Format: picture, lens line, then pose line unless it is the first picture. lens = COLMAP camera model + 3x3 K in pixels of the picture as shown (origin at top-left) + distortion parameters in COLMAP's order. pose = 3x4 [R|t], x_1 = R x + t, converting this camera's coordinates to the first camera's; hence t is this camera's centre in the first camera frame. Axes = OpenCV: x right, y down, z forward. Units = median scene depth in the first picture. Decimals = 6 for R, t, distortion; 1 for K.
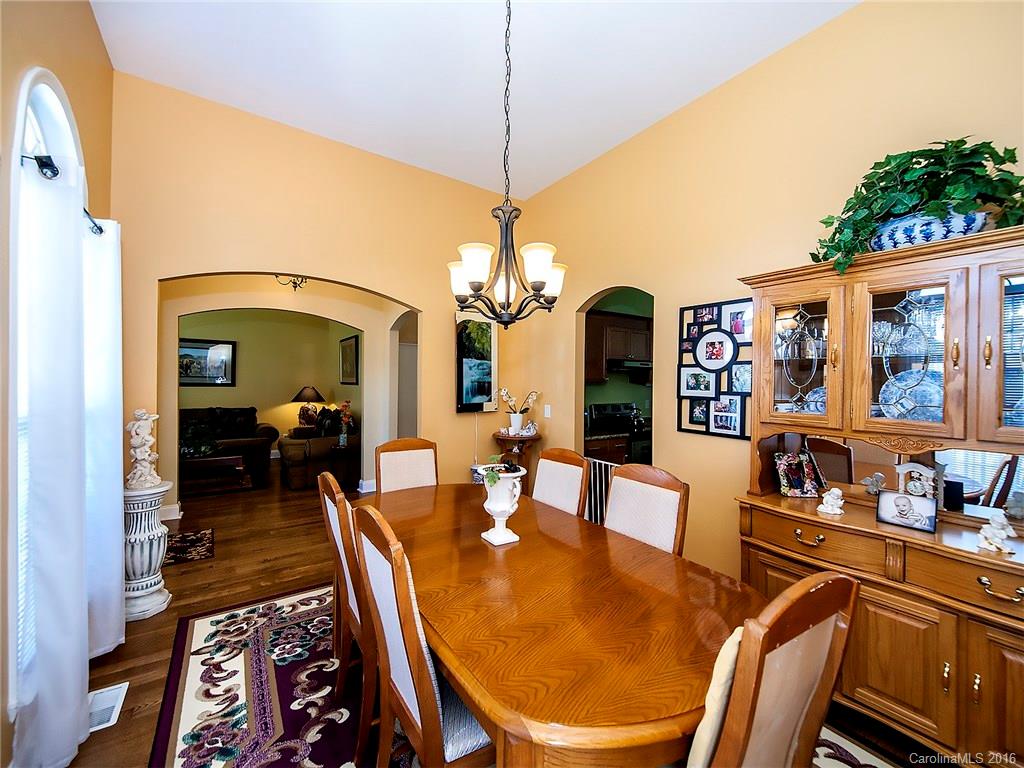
lens RADIAL K [[420.2, 0, 510.6], [0, 420.2, 378.3], [0, 0, 1]] dist [0.001502, -0.000215]
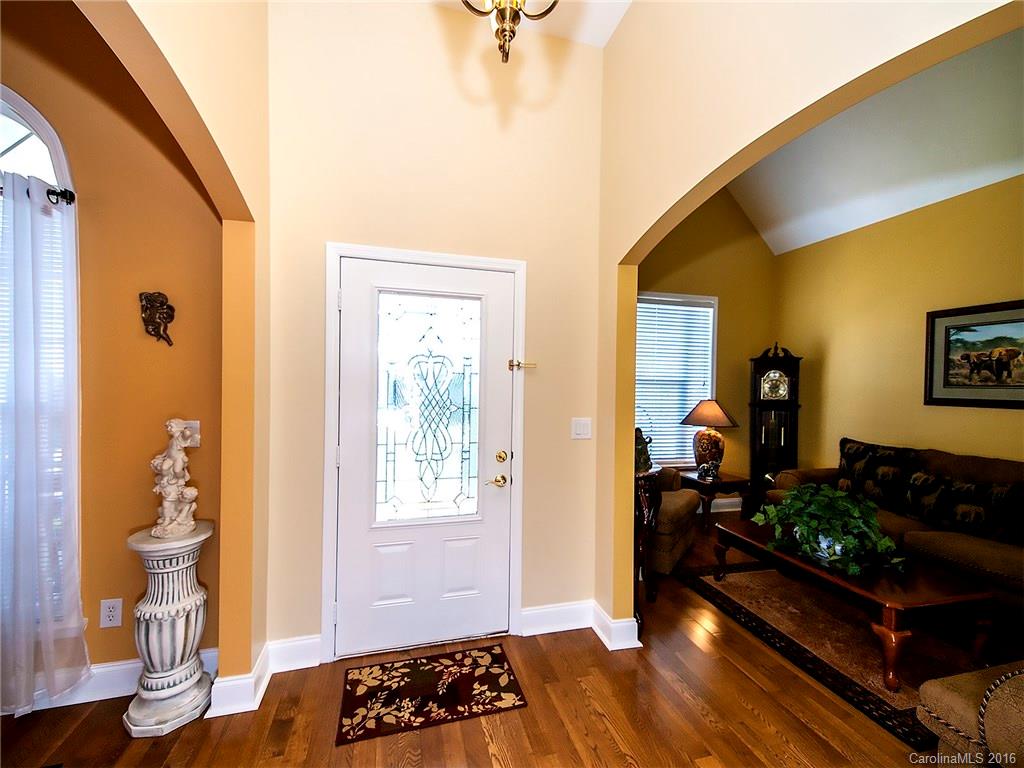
lens RADIAL K [[420.2, 0, 510.6], [0, 420.2, 378.3], [0, 0, 1]] dist [0.001502, -0.000215]
pose [[-0.312320, -0.004646, -0.949965, -0.271814], [-0.016798, 0.999859, 0.000633, -0.029577], [0.949828, 0.016155, -0.312354, 1.324158]]
